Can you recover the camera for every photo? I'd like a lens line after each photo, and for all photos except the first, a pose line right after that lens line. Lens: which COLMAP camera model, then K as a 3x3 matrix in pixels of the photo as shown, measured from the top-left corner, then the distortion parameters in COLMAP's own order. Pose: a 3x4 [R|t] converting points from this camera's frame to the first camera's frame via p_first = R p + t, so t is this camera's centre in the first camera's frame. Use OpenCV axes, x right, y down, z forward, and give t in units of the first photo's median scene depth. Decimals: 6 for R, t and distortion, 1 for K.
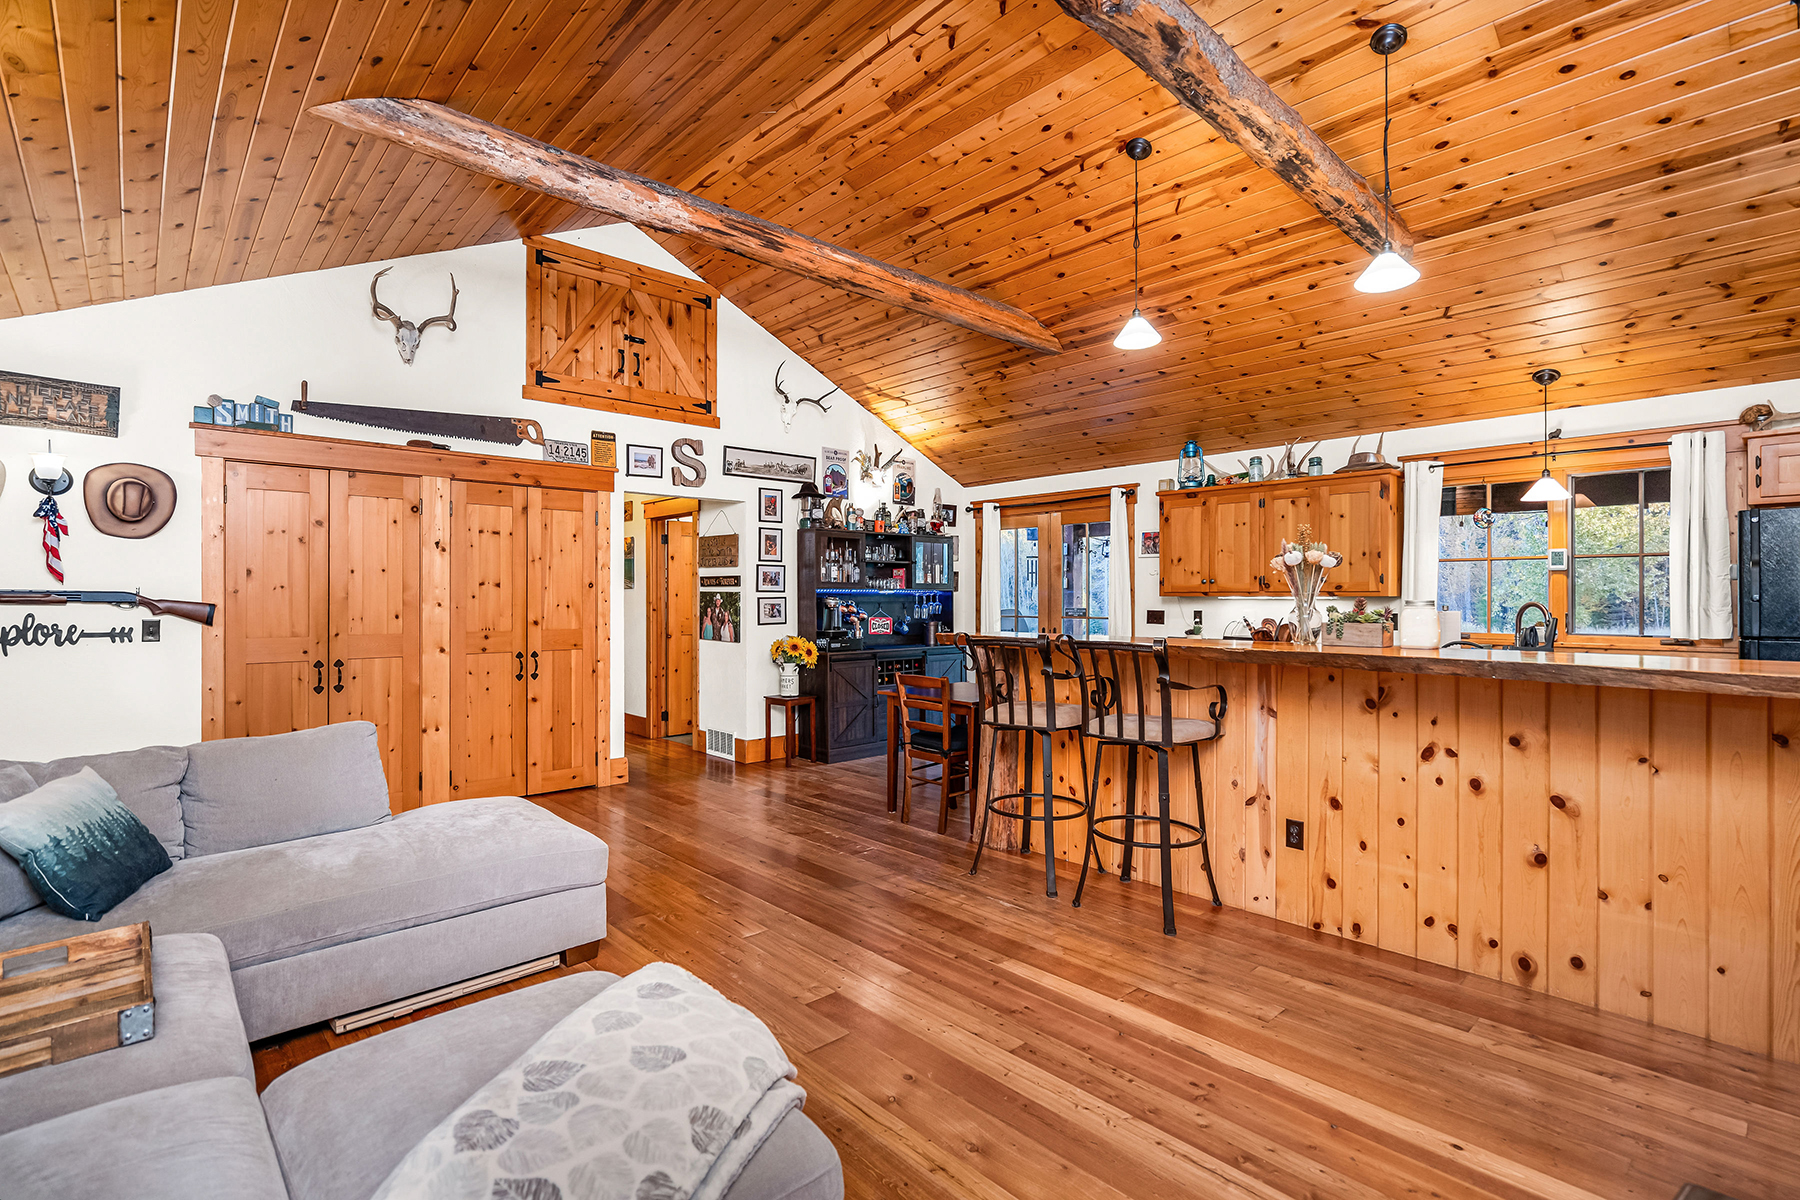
lens RADIAL K [[815.9, 0, 900.5], [0, 815.9, 606.1], [0, 0, 1]] dist [-0.001536, 0.000336]
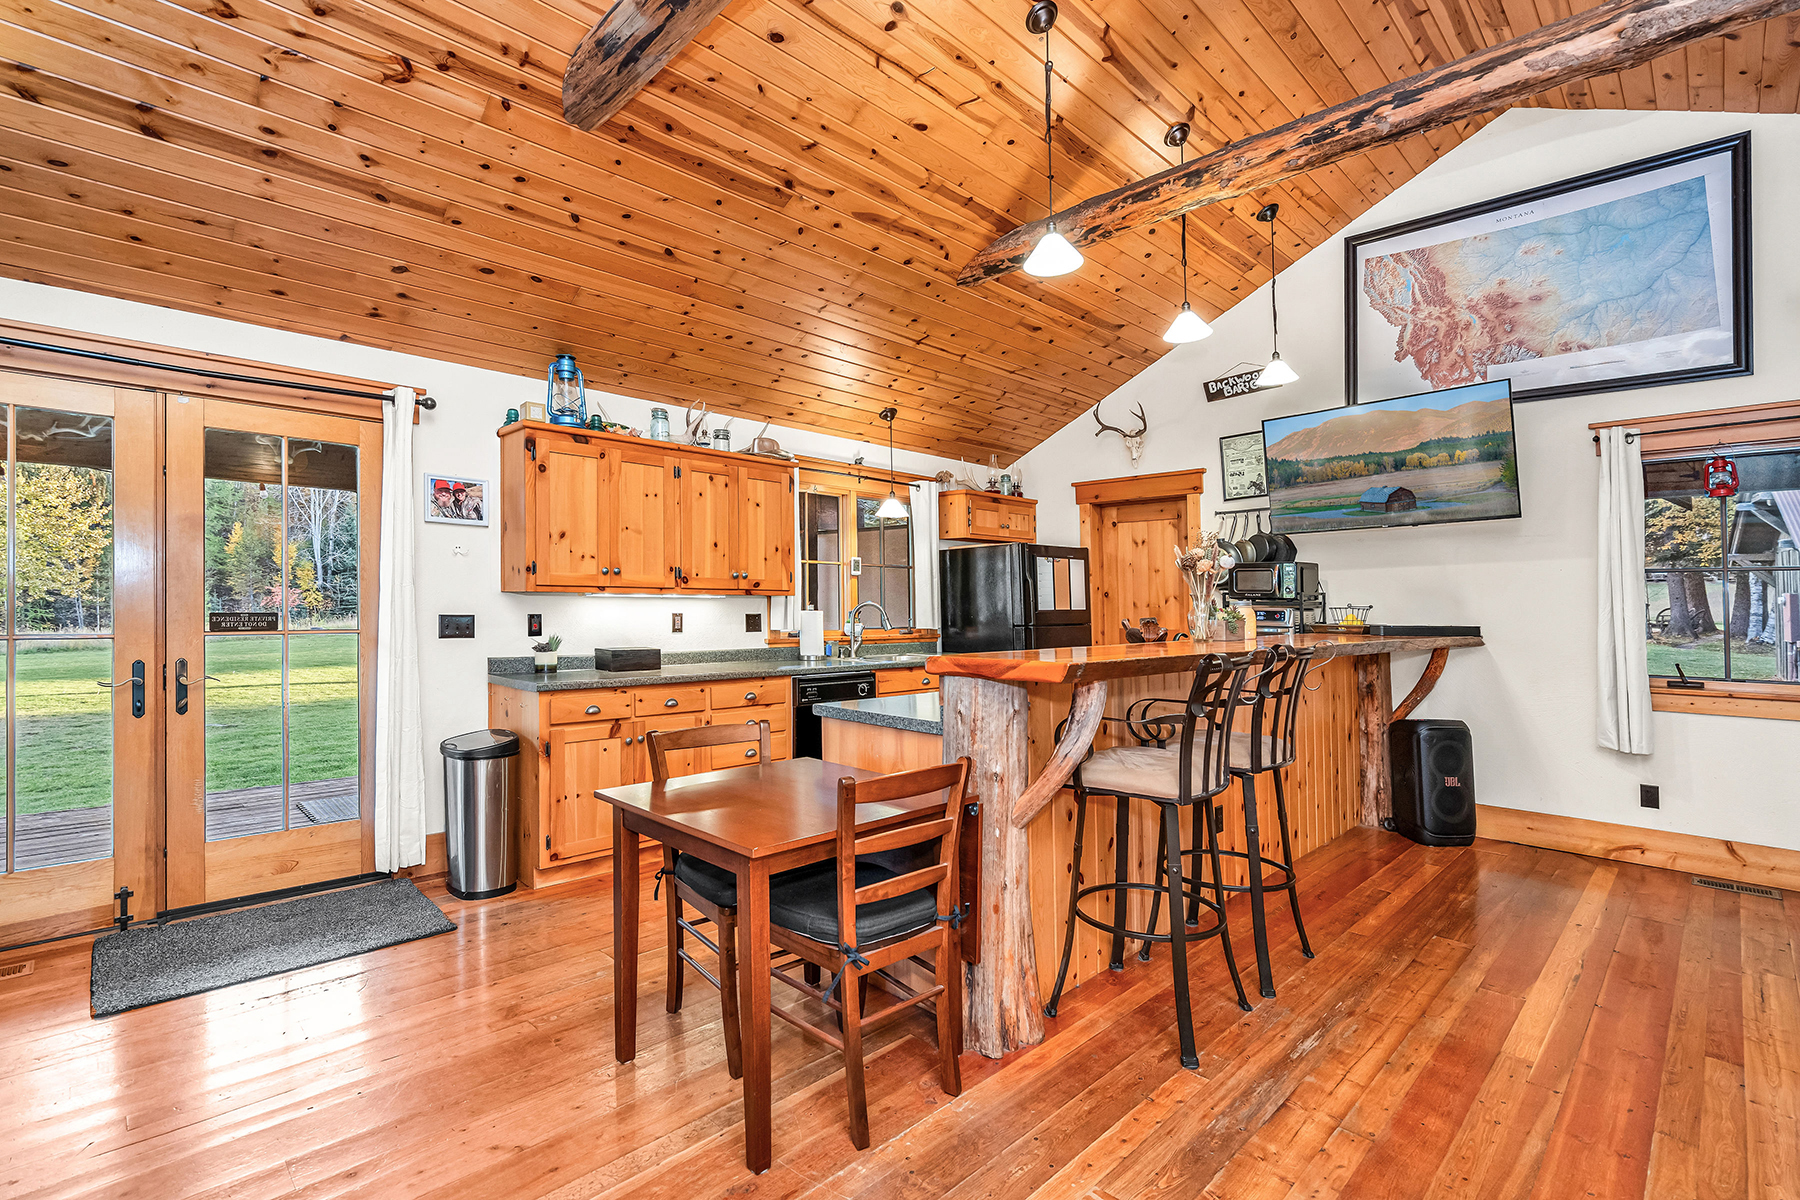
lens RADIAL K [[815.9, 0, 911.8], [0, 815.9, 589.5], [0, 0, 1]] dist [-0.001536, 0.000336]
pose [[-0.014273, 0.011227, 0.999835, -0.329130], [-0.000372, 0.999937, -0.011233, -0.006944], [-0.999898, -0.000533, -0.014268, 0.789528]]
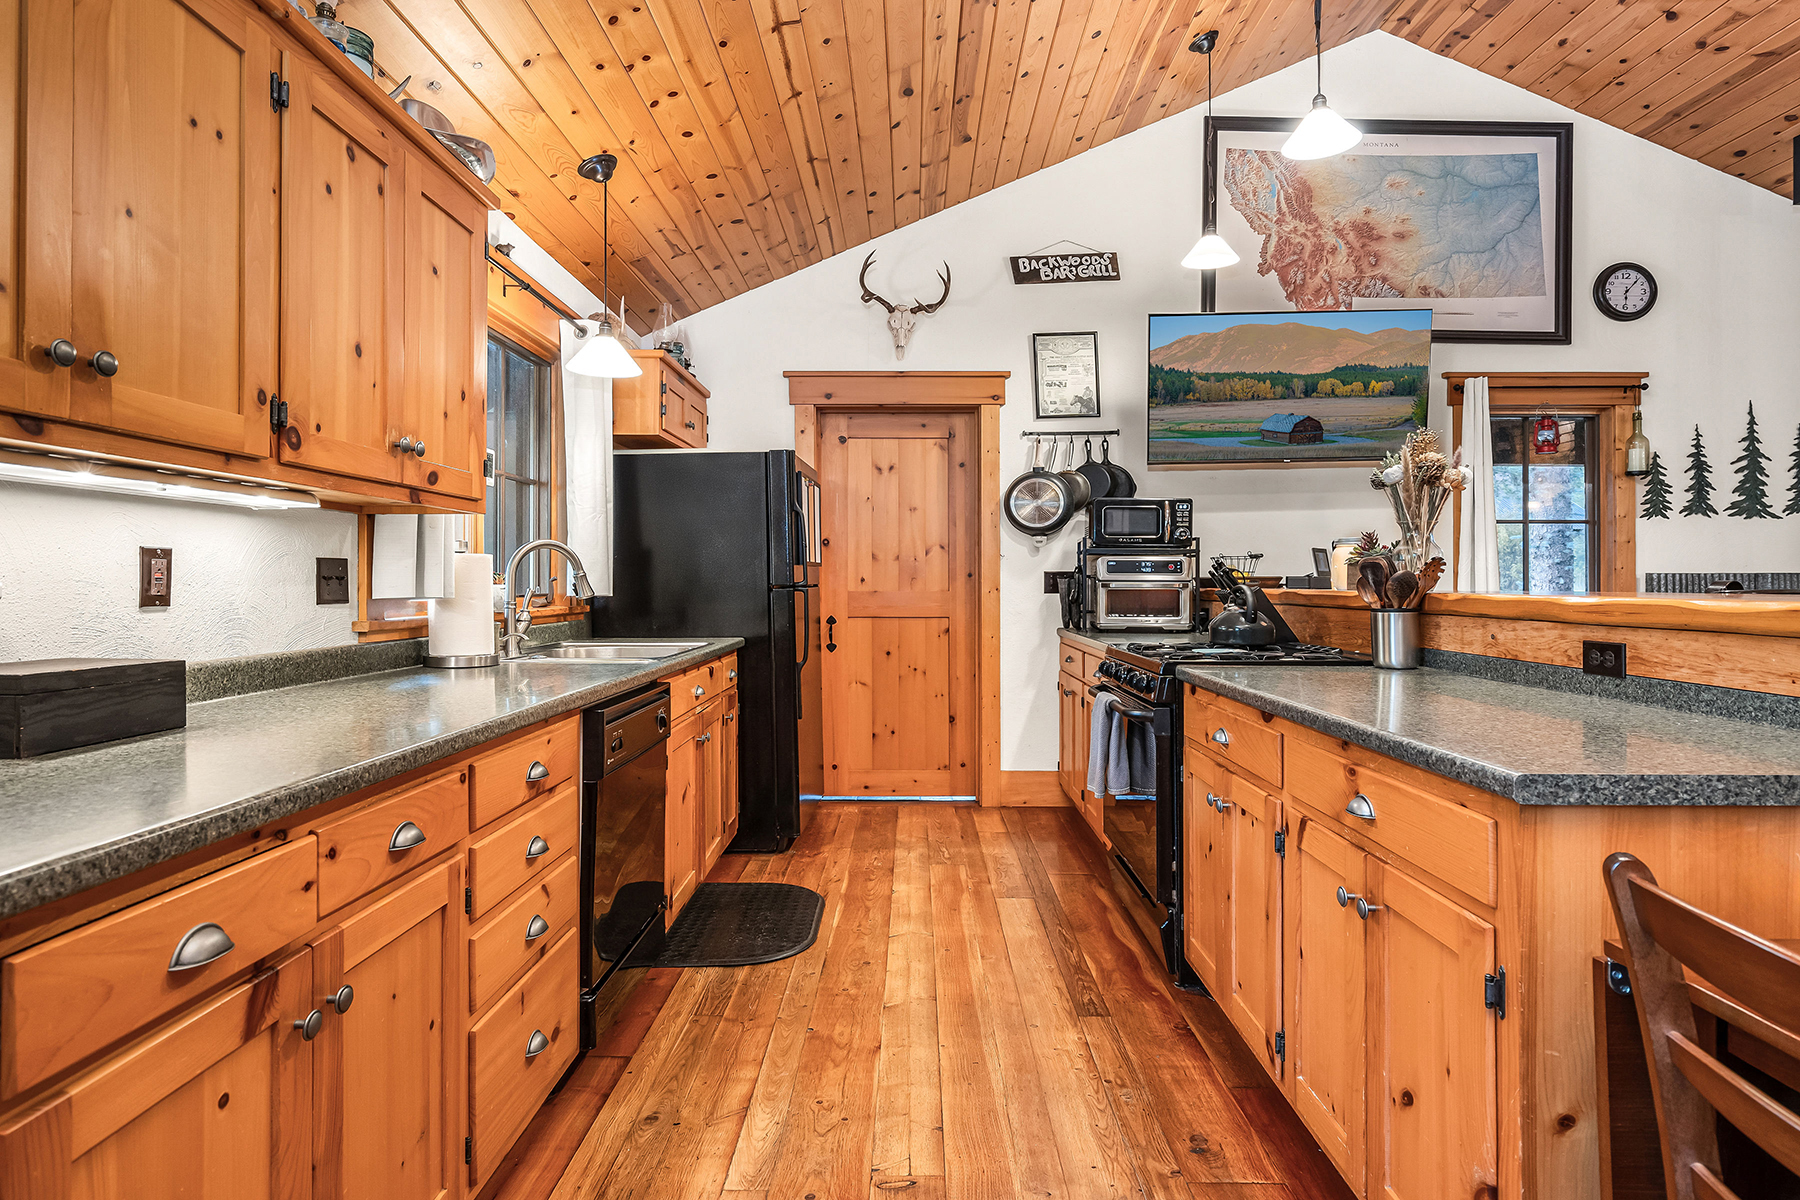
lens RADIAL K [[912.6, 0, 900.1], [0, 912.6, 569.3], [0, 0, 1]] dist [-0.005953, 0.003428]
pose [[-0.722361, 0.000805, 0.691516, 0.127398], [-0.003375, 0.999983, -0.004689, 0.015679], [-0.691508, -0.005721, -0.722346, 1.065807]]
